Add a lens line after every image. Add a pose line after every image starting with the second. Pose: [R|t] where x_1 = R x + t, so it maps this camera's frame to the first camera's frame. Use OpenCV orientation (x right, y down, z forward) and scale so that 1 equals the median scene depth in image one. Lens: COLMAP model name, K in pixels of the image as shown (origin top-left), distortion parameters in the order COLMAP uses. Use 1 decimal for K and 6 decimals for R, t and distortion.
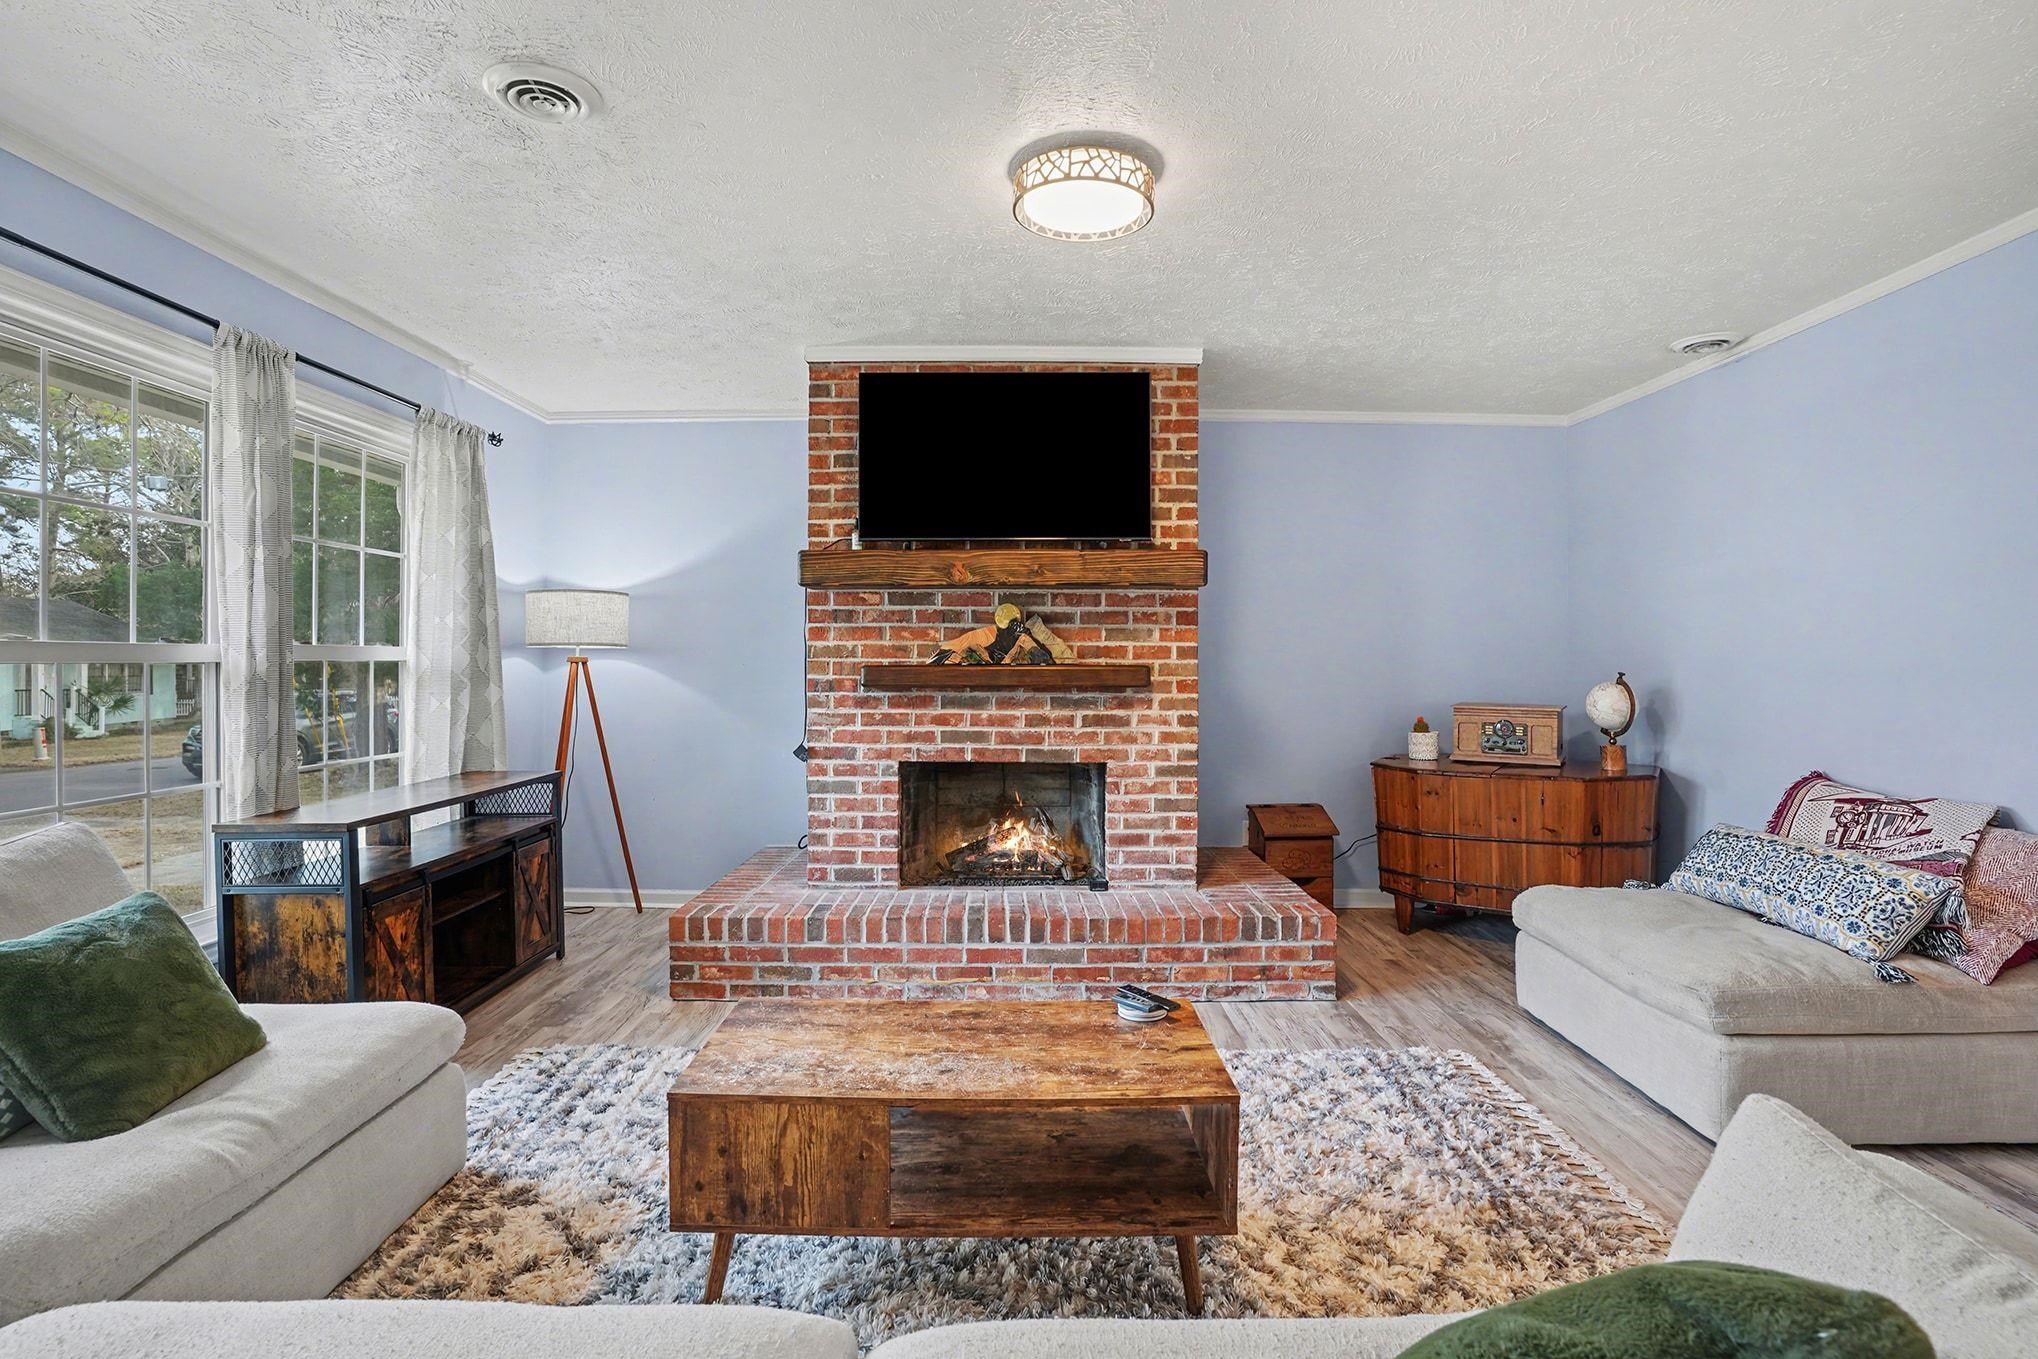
lens RADIAL K [[988.4, 0, 1041.3], [0, 988.4, 655.0], [0, 0, 1]] dist [-0.052357, 0.000355]
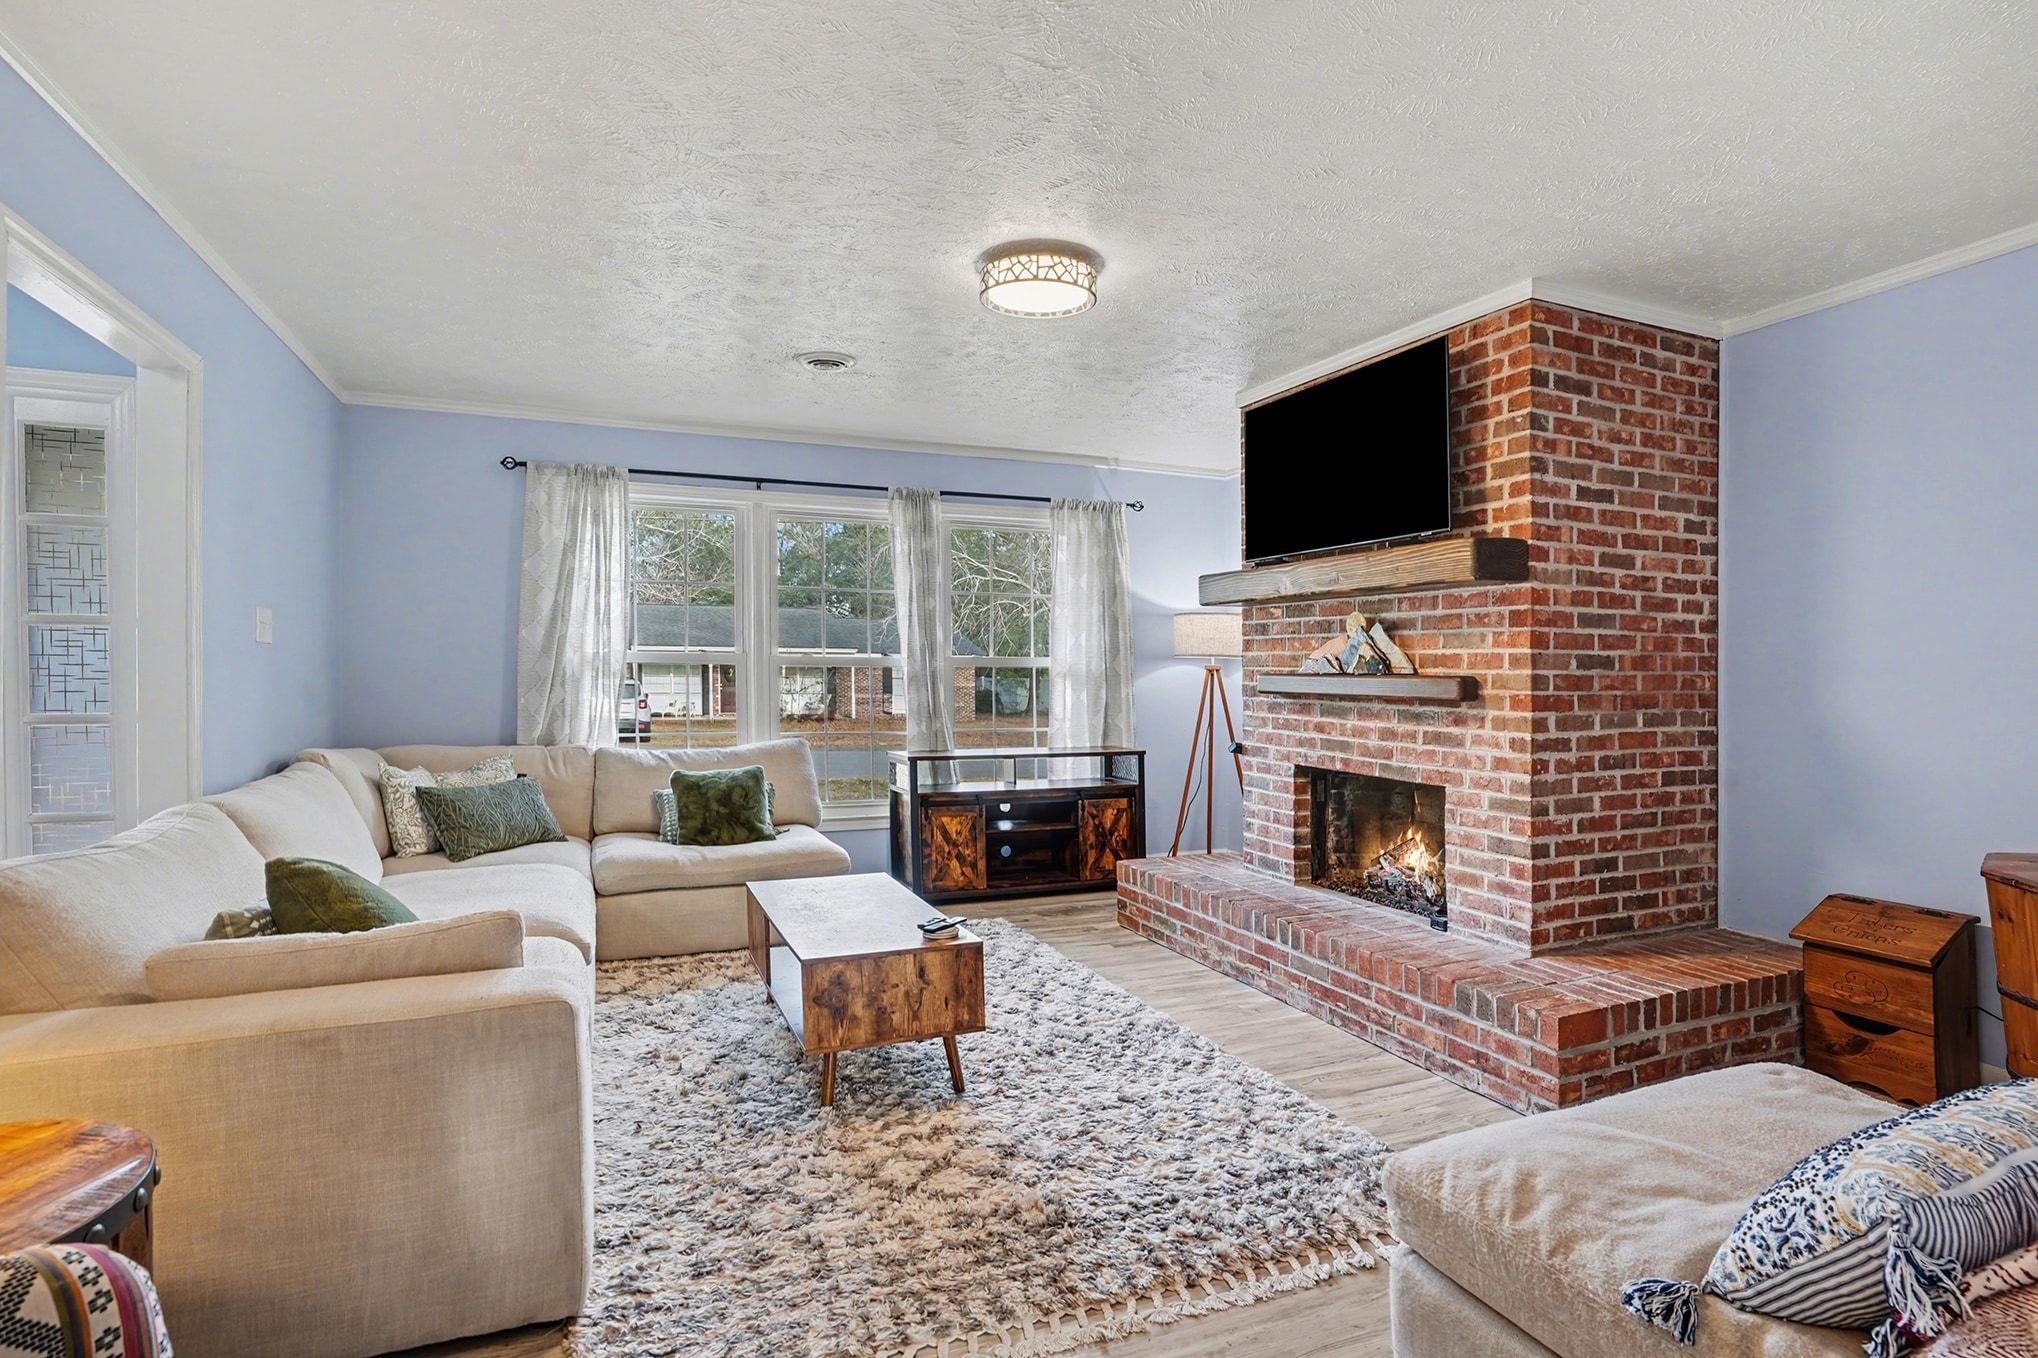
lens RADIAL K [[1008.7, 0, 1014.5], [0, 1008.7, 685.5], [0, 0, 1]] dist [-0.067776, 0.034297]
pose [[0.395407, 0.018631, -0.918317, 0.730980], [-0.005132, 0.999823, 0.018075, 0.004915], [0.918492, -0.002434, 0.395432, 0.298276]]
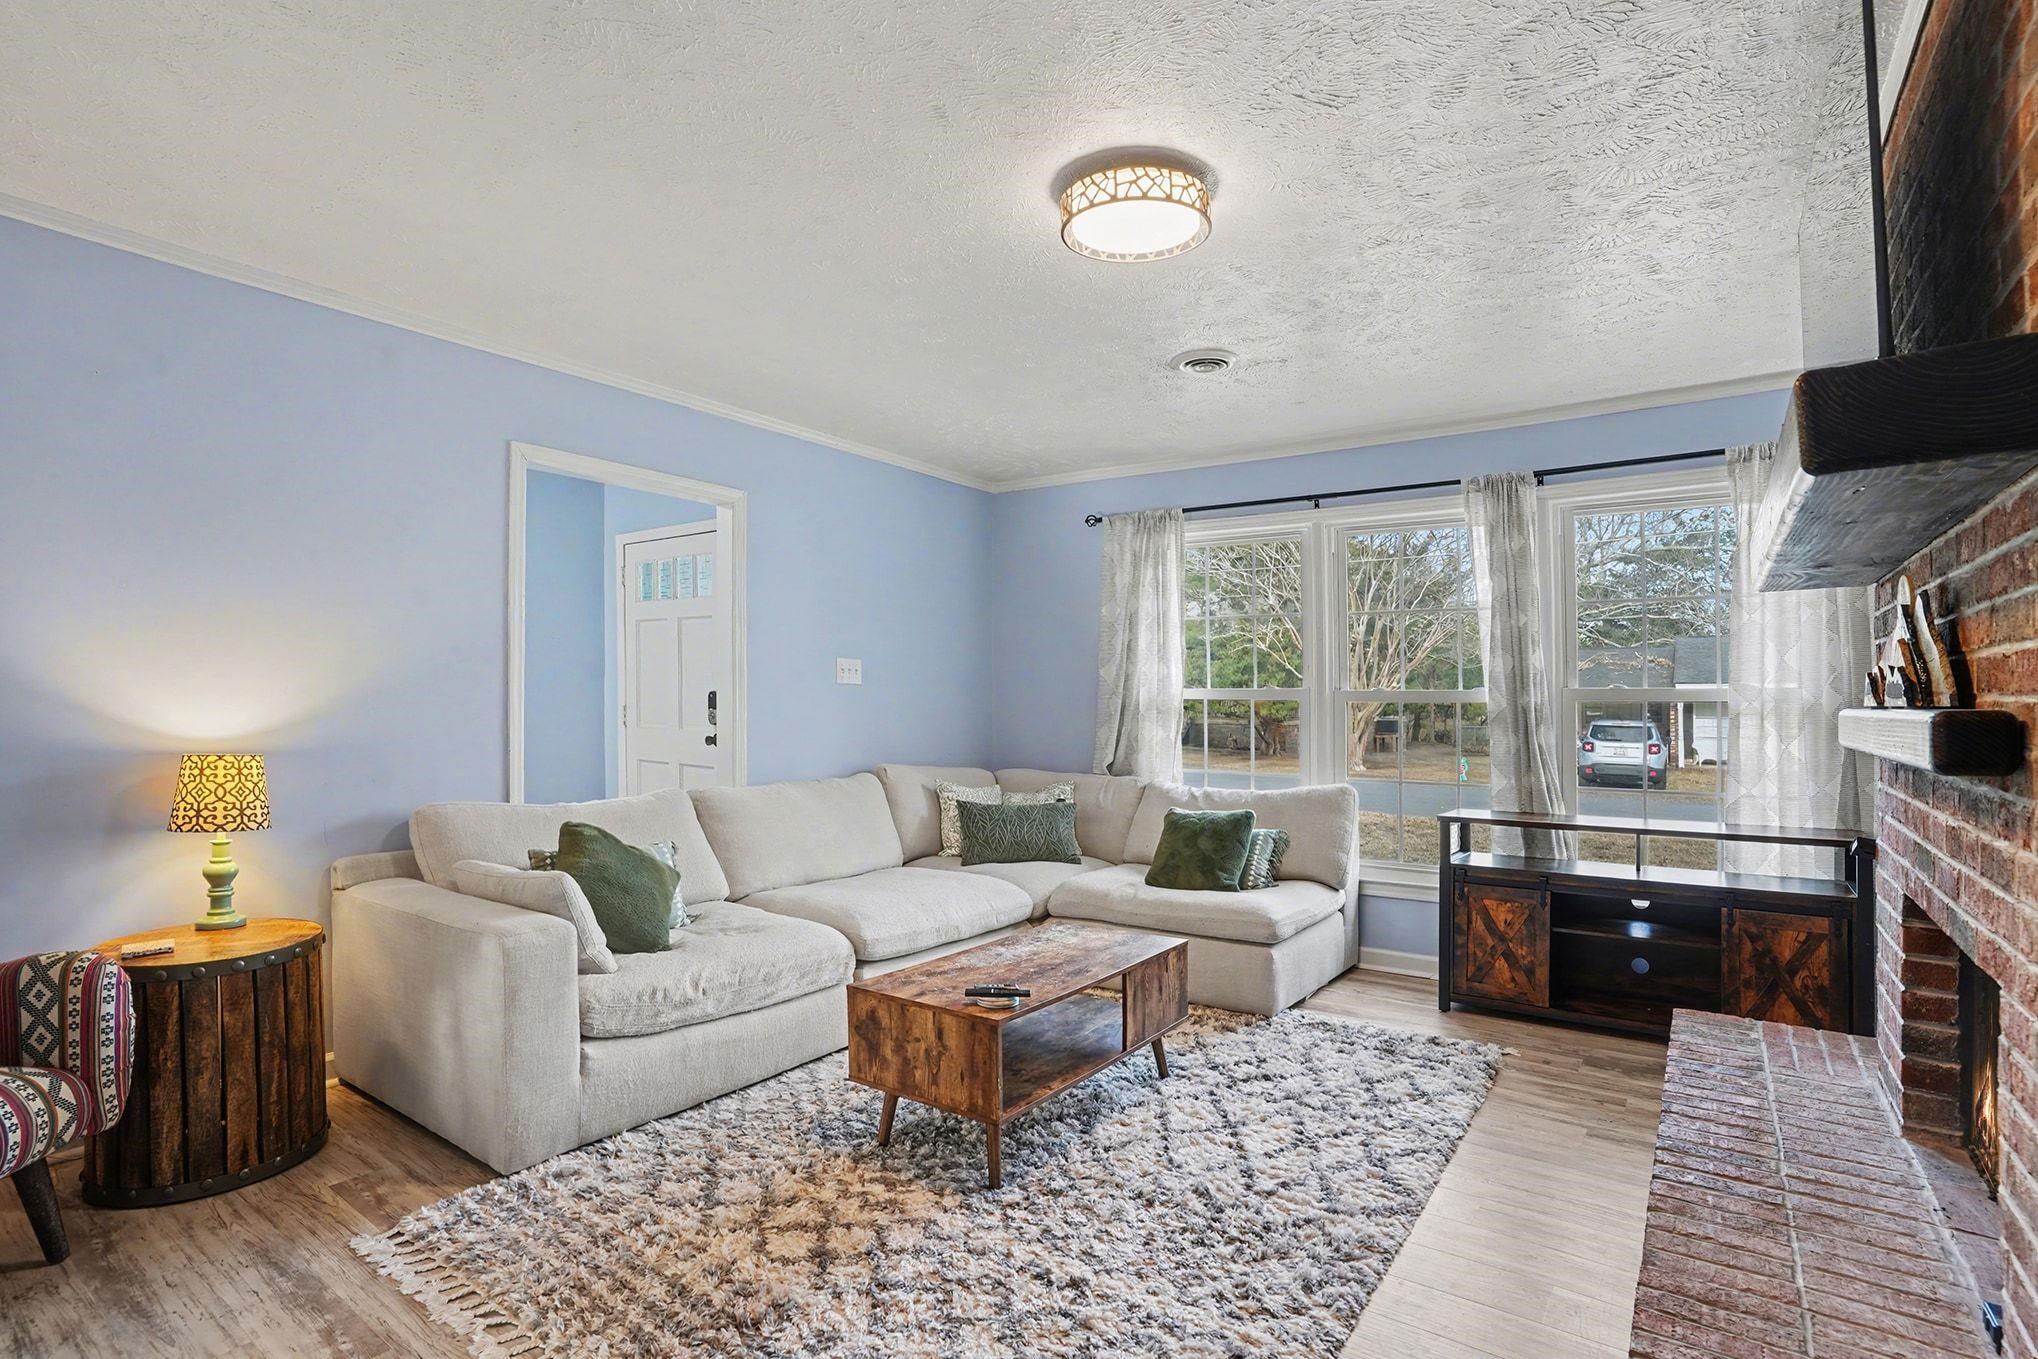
lens RADIAL K [[1008.7, 0, 1014.5], [0, 1008.7, 686.0], [0, 0, 1]] dist [-0.067776, 0.034297]
pose [[-0.570710, -0.011919, -0.821066, 0.571913], [-0.004113, 0.999924, -0.011656, 0.002434], [0.821142, -0.003275, -0.570715, 0.904526]]
